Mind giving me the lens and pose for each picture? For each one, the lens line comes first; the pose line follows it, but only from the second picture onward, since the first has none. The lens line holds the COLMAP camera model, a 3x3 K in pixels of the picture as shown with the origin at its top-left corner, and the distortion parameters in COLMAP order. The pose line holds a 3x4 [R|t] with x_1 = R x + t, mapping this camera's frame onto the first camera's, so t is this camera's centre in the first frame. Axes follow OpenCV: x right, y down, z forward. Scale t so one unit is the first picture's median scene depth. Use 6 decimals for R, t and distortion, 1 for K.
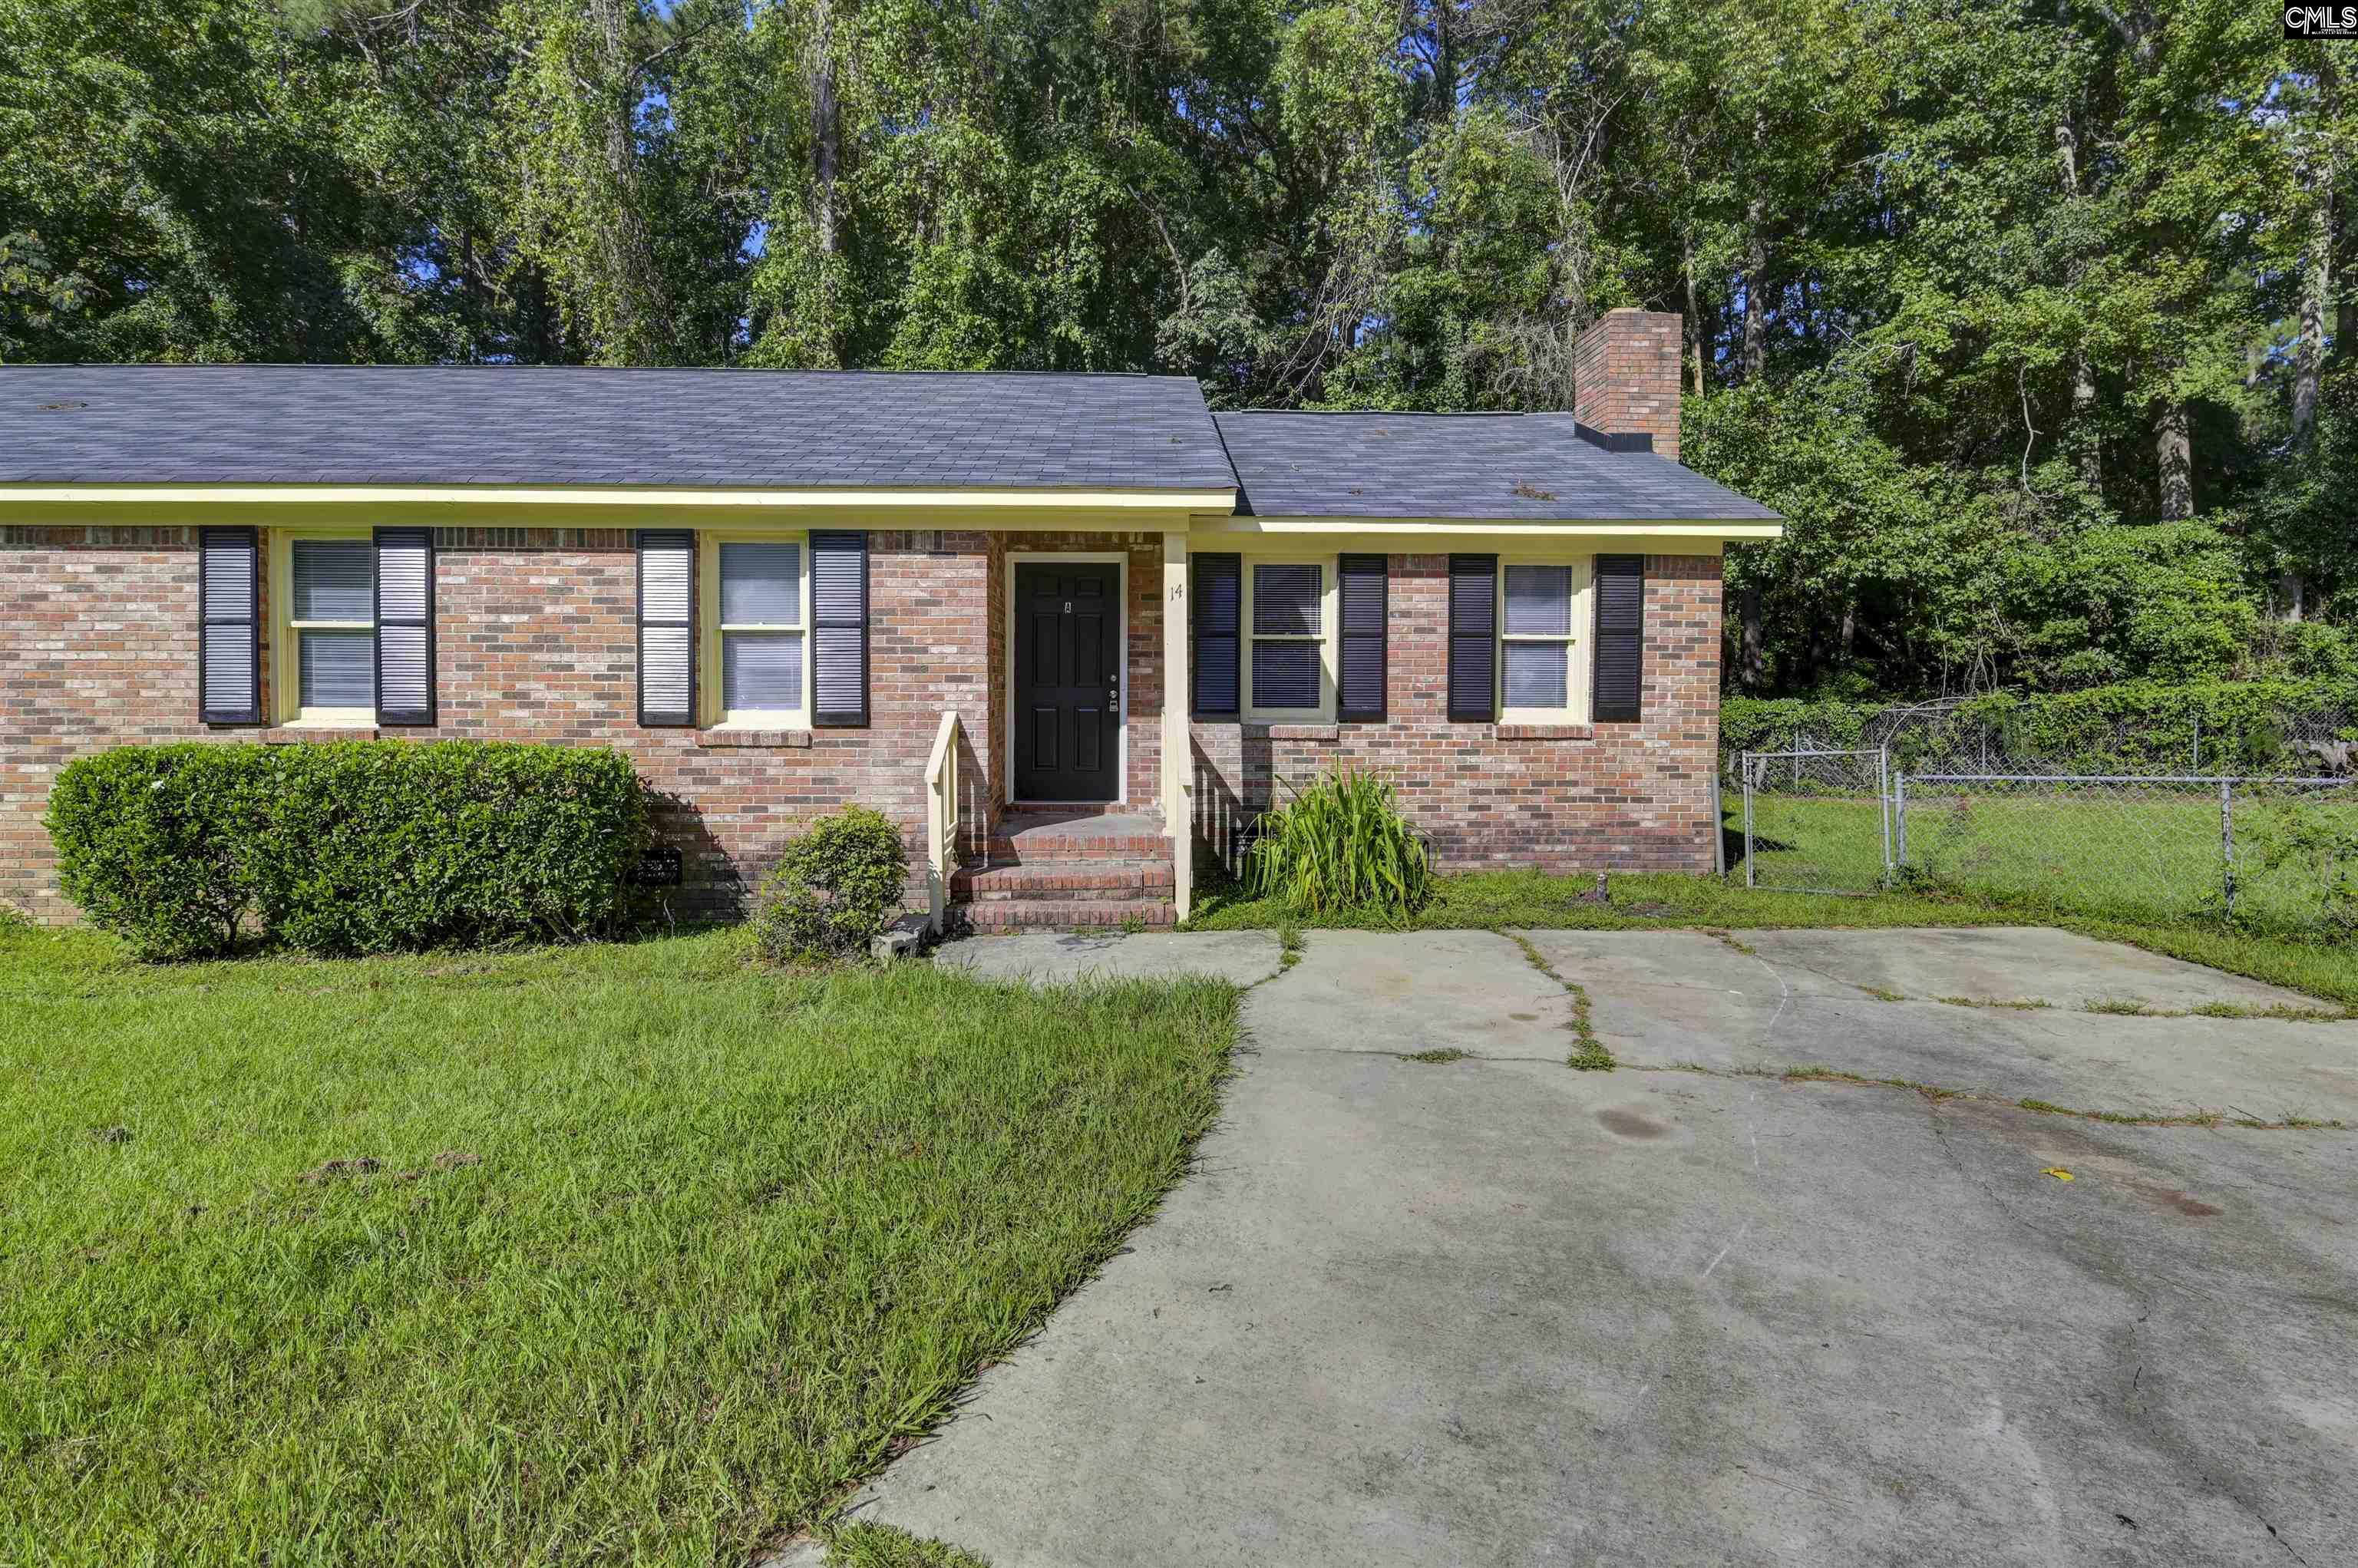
lens RADIAL K [[1110.3, 0, 1186.4], [0, 1110.3, 704.1], [0, 0, 1]] dist [-0.001215, -0.004466]
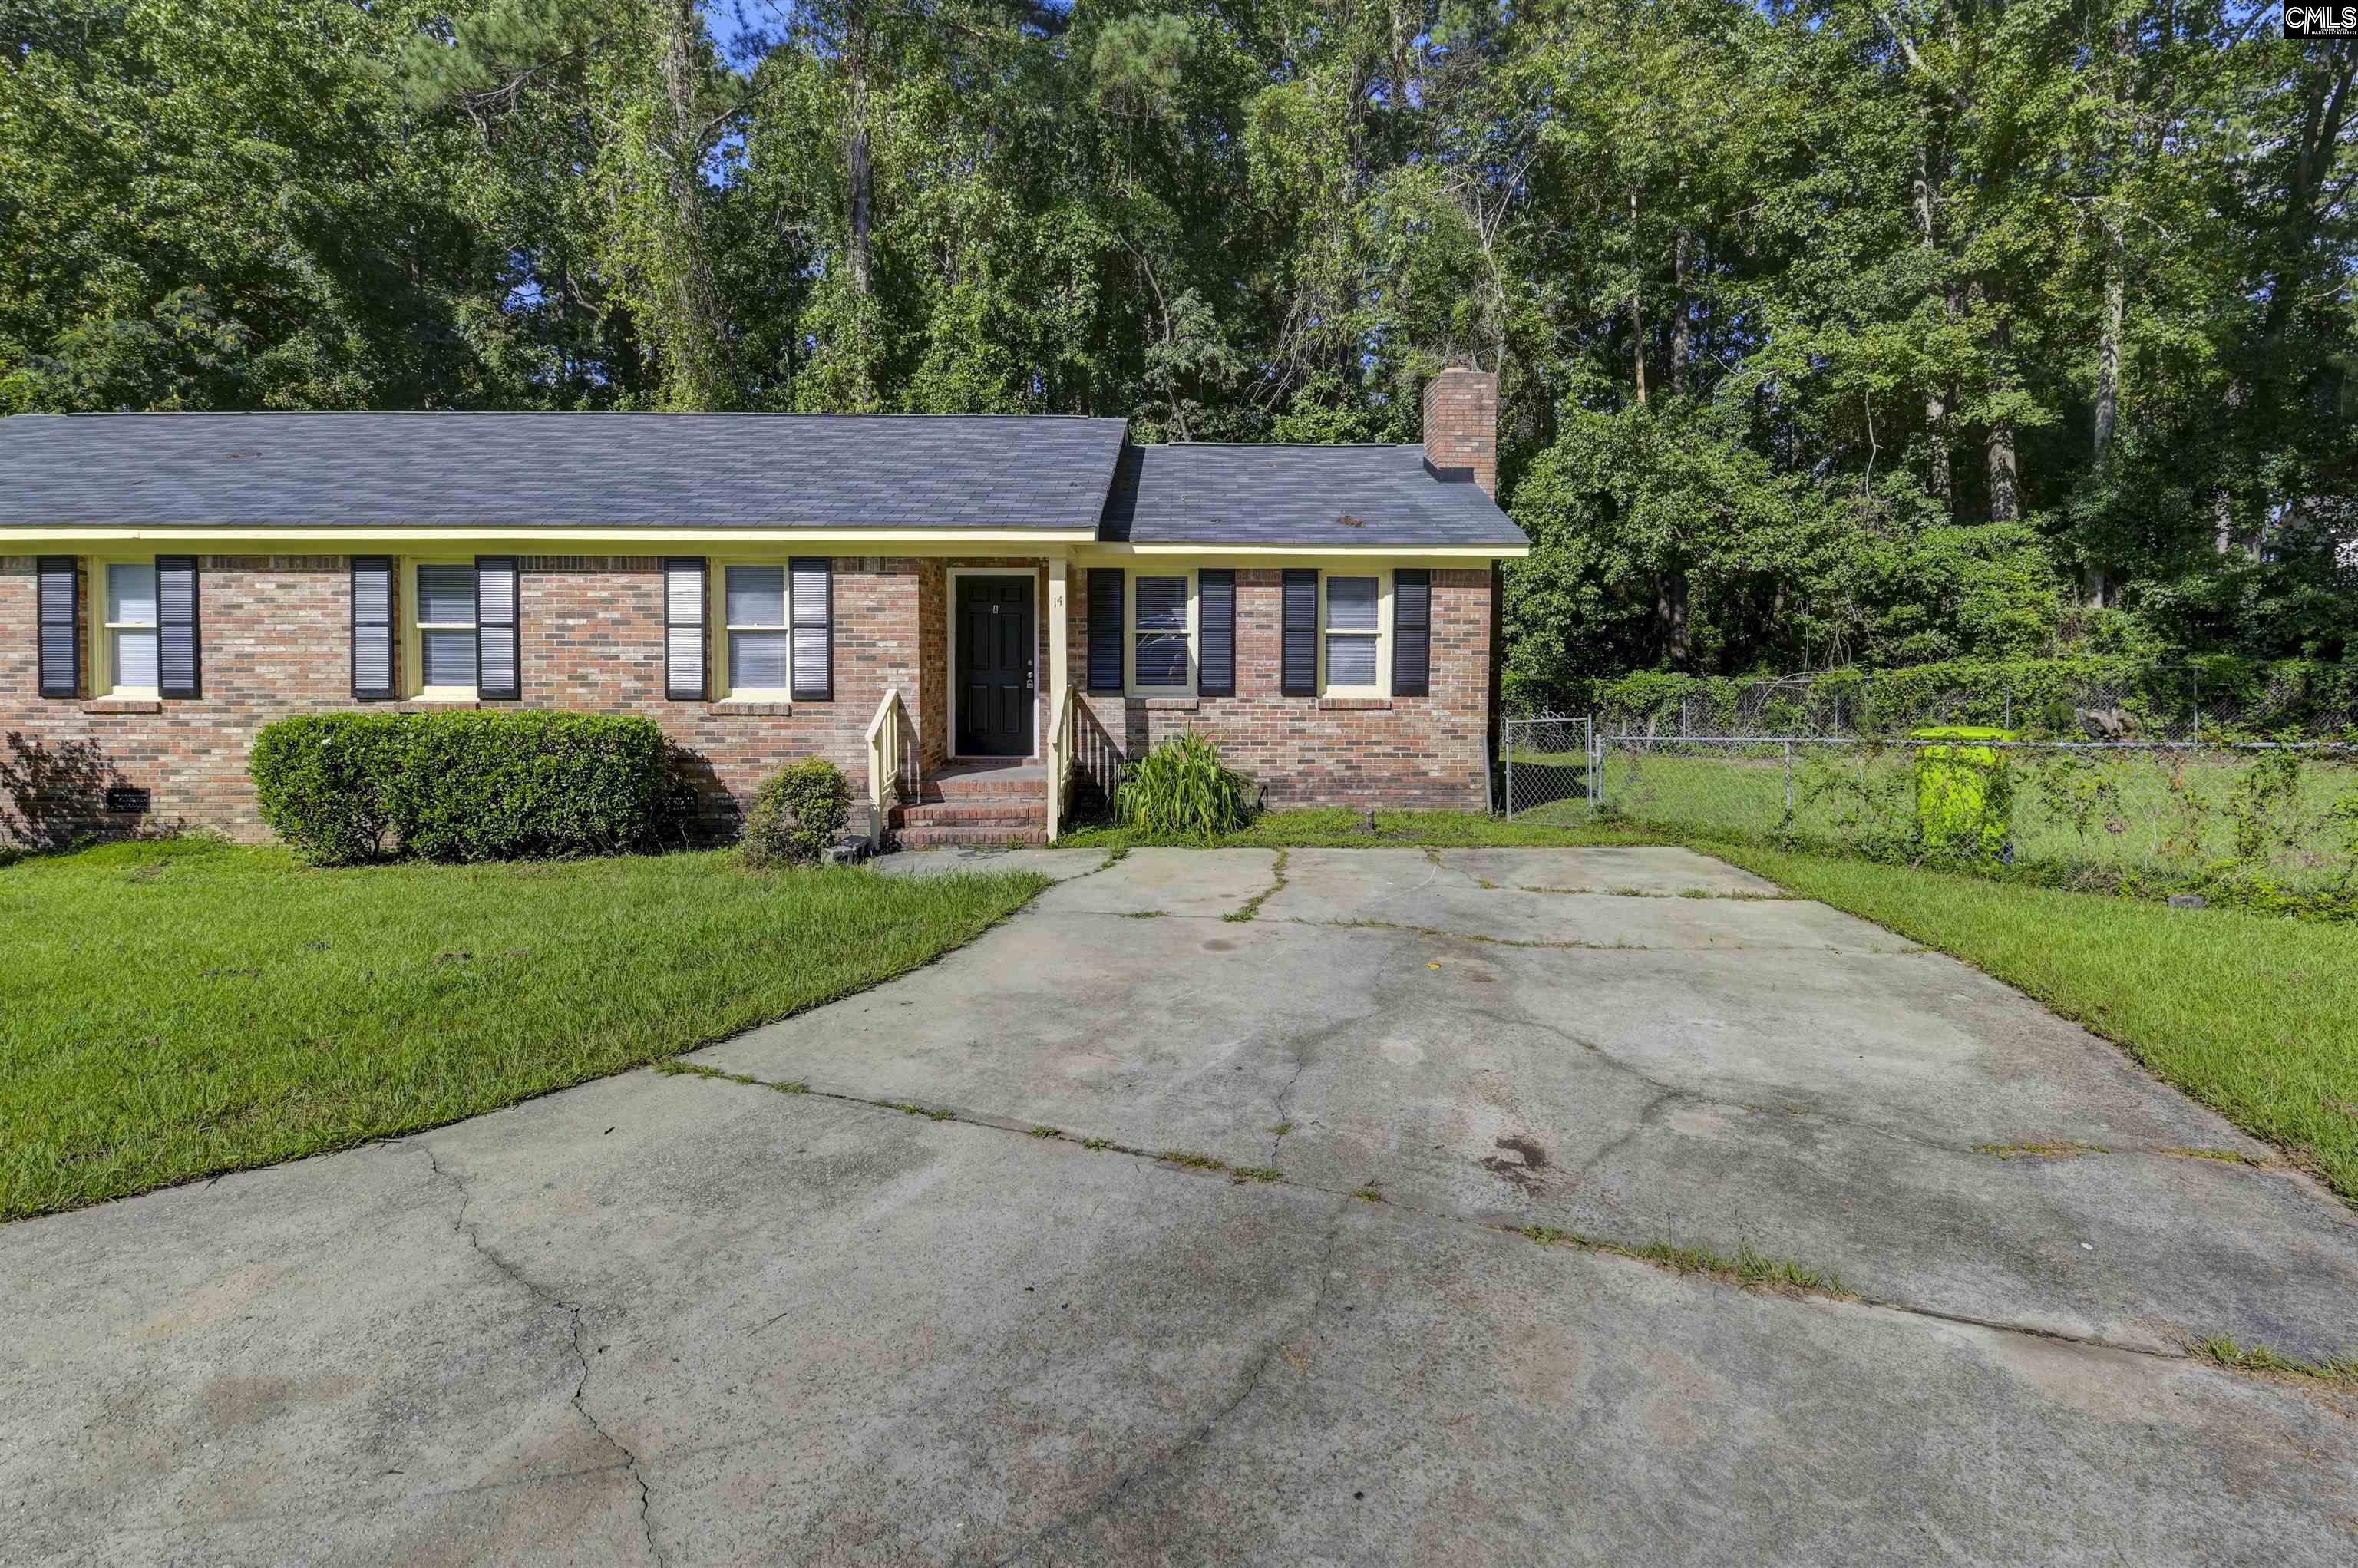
lens RADIAL K [[1038.3, 0, 1224.9], [0, 1038.3, 672.3], [0, 0, 1]] dist [-0.002301, -0.006513]
pose [[0.999929, 0.000100, -0.011944, 0.085587], [-0.000093, 1.000000, 0.000561, -0.006126], [0.011944, -0.000560, 0.999929, -0.110723]]
